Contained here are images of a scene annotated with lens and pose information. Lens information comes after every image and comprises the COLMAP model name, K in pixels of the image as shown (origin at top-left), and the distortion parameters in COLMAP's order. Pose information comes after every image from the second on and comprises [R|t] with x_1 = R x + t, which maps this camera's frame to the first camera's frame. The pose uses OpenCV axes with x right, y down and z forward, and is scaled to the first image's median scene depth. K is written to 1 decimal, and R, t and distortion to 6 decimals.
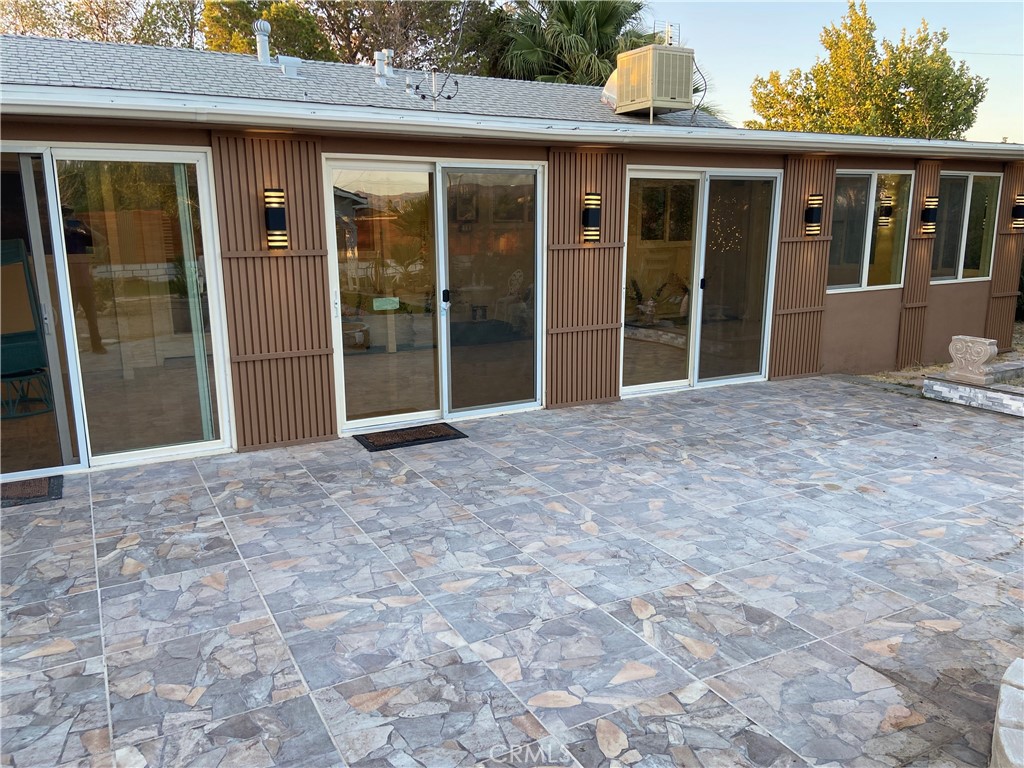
lens RADIAL K [[770.8, 0, 514.6], [0, 770.8, 385.4], [0, 0, 1]] dist [0.118582, -0.158244]
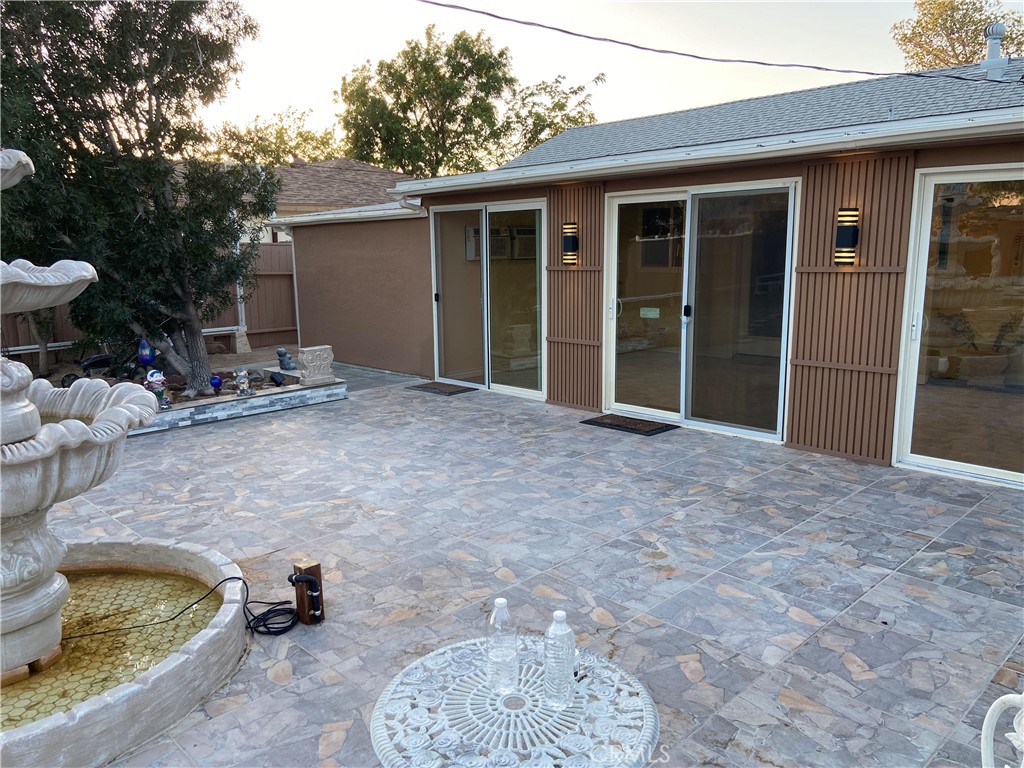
lens RADIAL K [[783.3, 0, 501.2], [0, 783.3, 387.7], [0, 0, 1]] dist [0.124404, -0.172198]
pose [[0.264043, 0.176126, -0.948294, 1.044260], [-0.187790, 0.973758, 0.128567, -0.118003], [0.946053, 0.144133, 0.290188, 0.503962]]
